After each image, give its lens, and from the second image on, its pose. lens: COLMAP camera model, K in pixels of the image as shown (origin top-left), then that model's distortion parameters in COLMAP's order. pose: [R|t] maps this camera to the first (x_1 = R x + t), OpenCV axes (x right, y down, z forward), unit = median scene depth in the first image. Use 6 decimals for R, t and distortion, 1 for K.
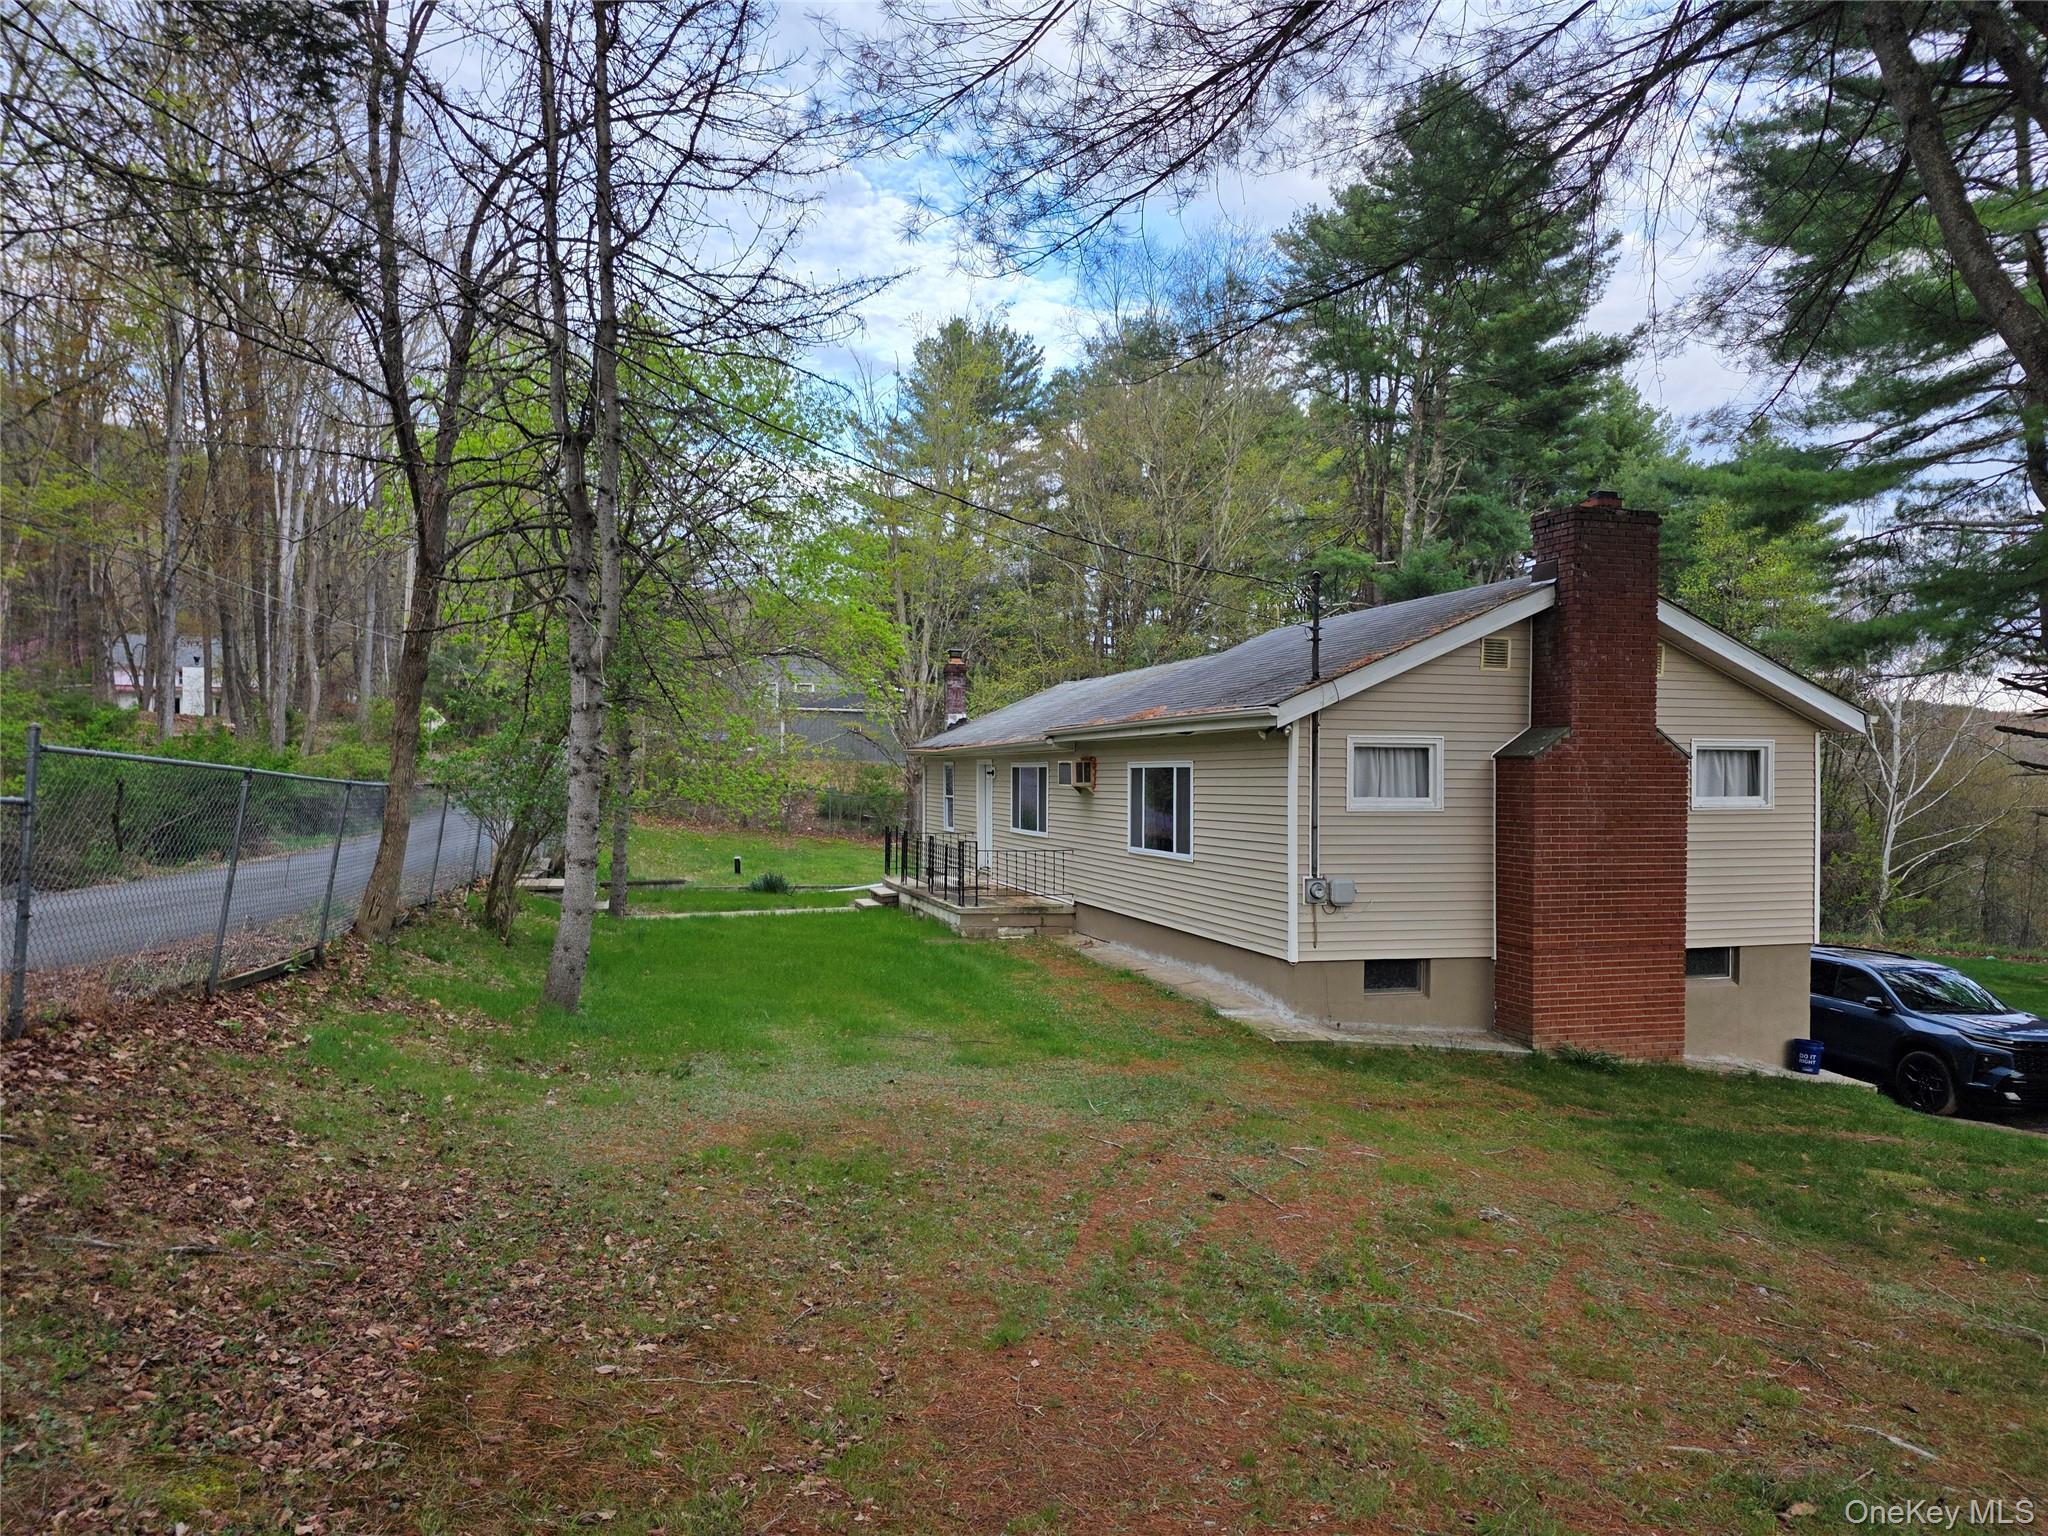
lens RADIAL K [[1380.8, 0, 1024.4], [0, 1380.8, 771.9], [0, 0, 1]] dist [0.026436, 0.002202]
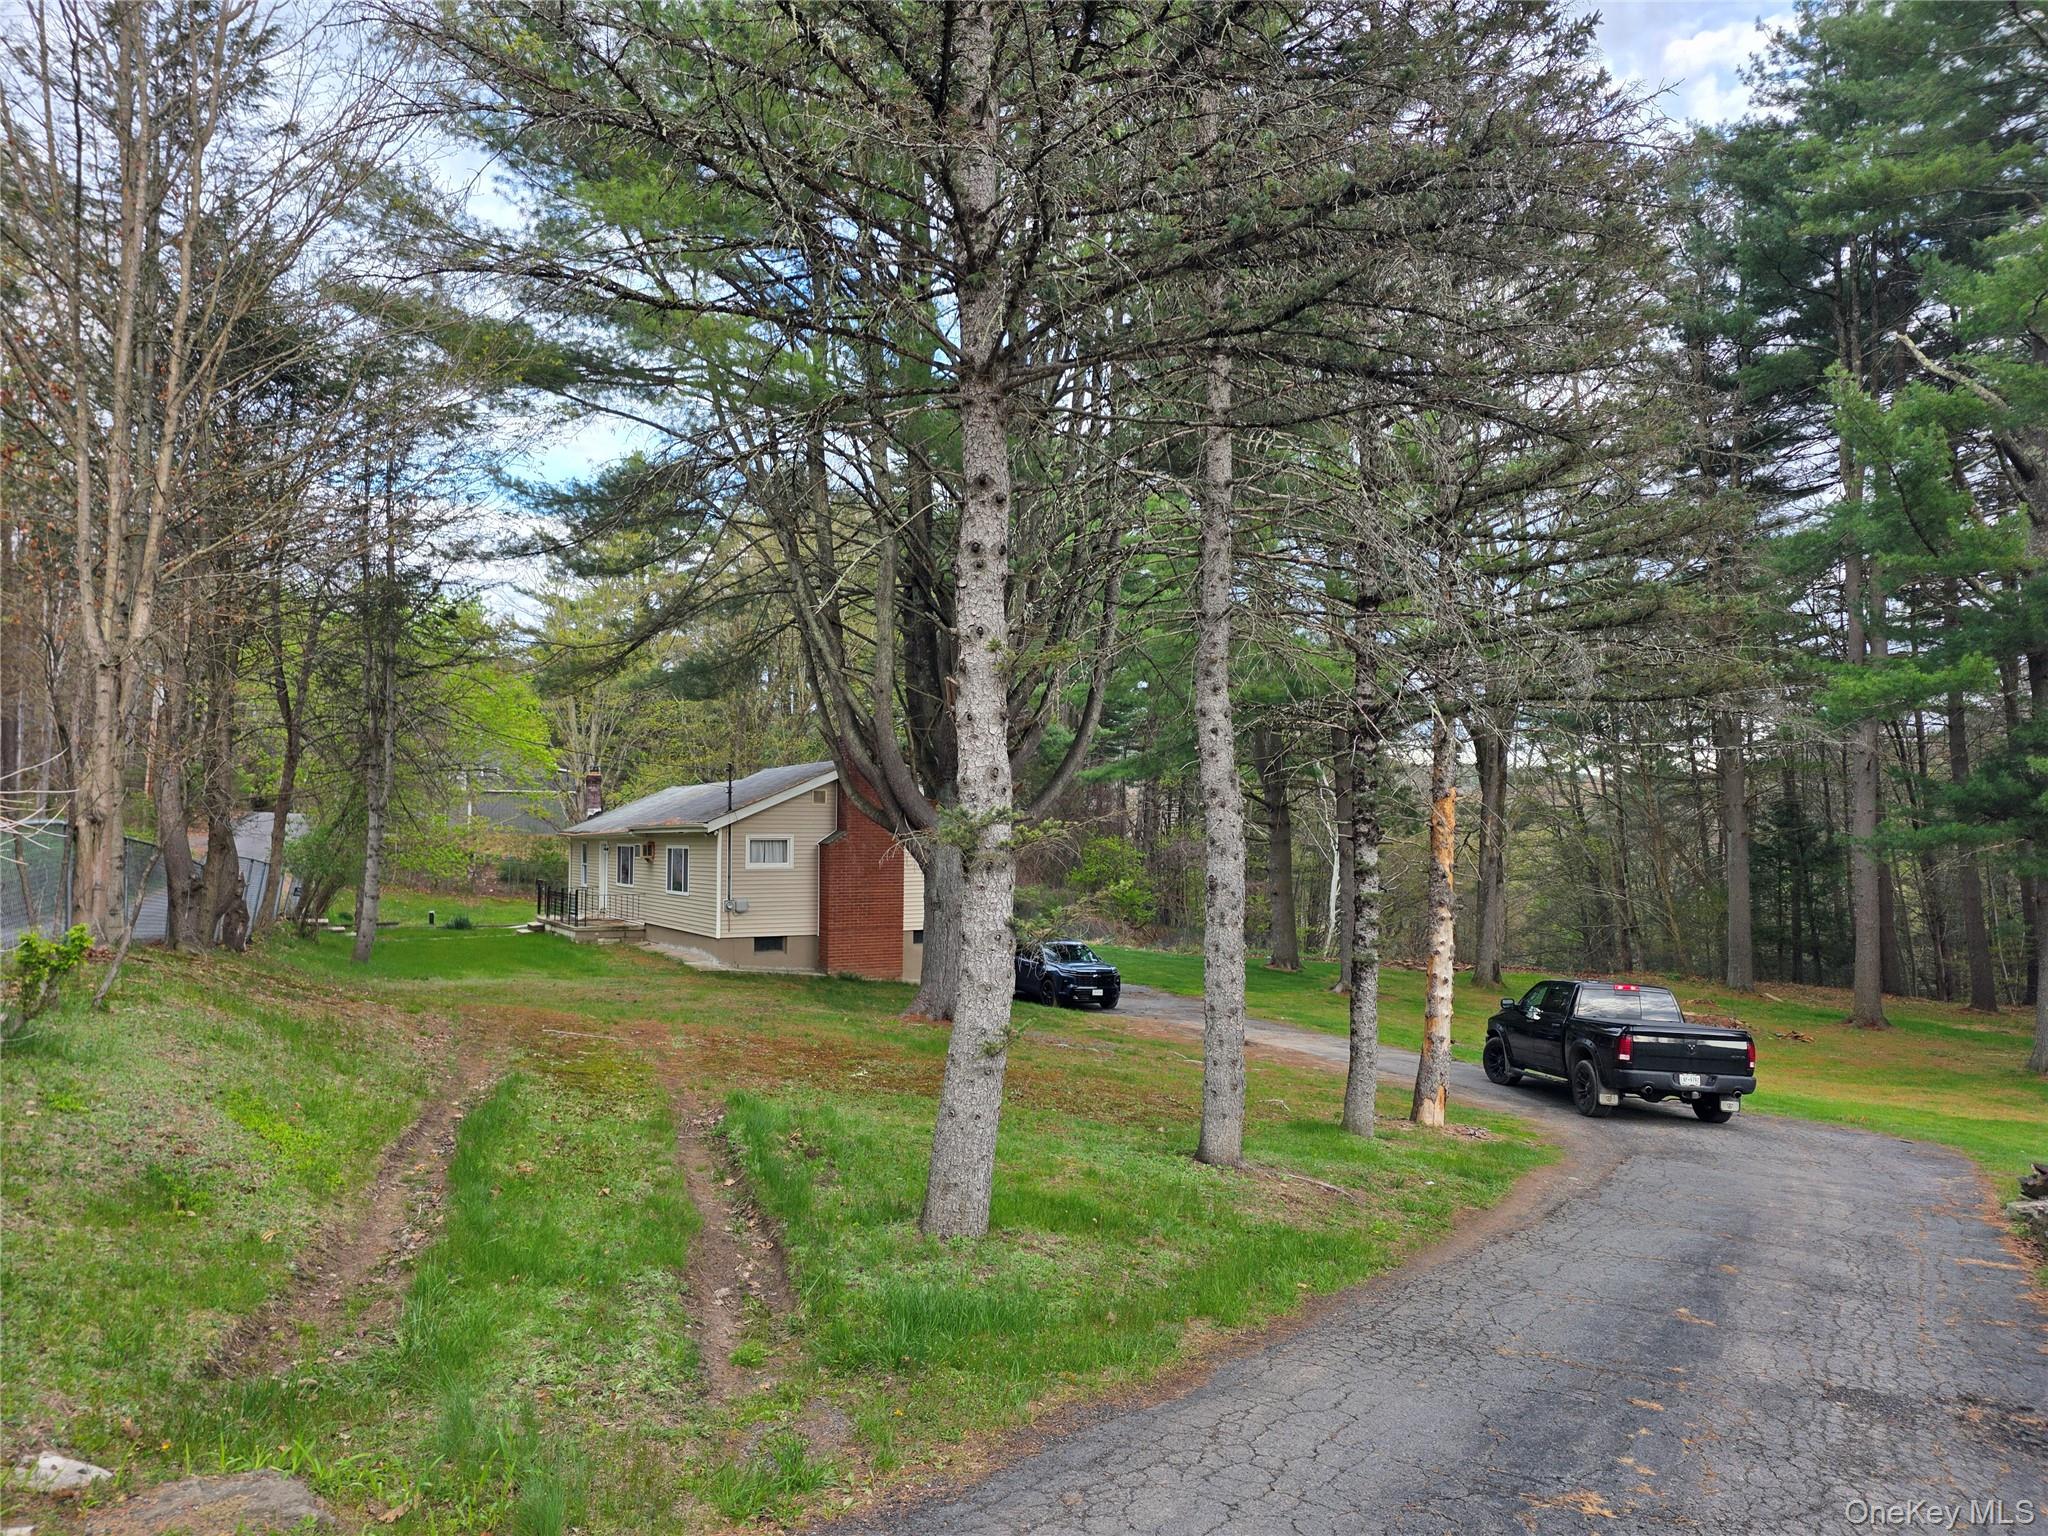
lens RADIAL K [[1380.8, 0, 1053.3], [0, 1380.8, 778.1], [0, 0, 1]] dist [0.026436, 0.002202]
pose [[0.974436, 0.003069, 0.224642, 0.186912], [0.006281, 0.999144, -0.040896, -0.020529], [-0.224575, 0.041262, 0.973583, -1.091050]]
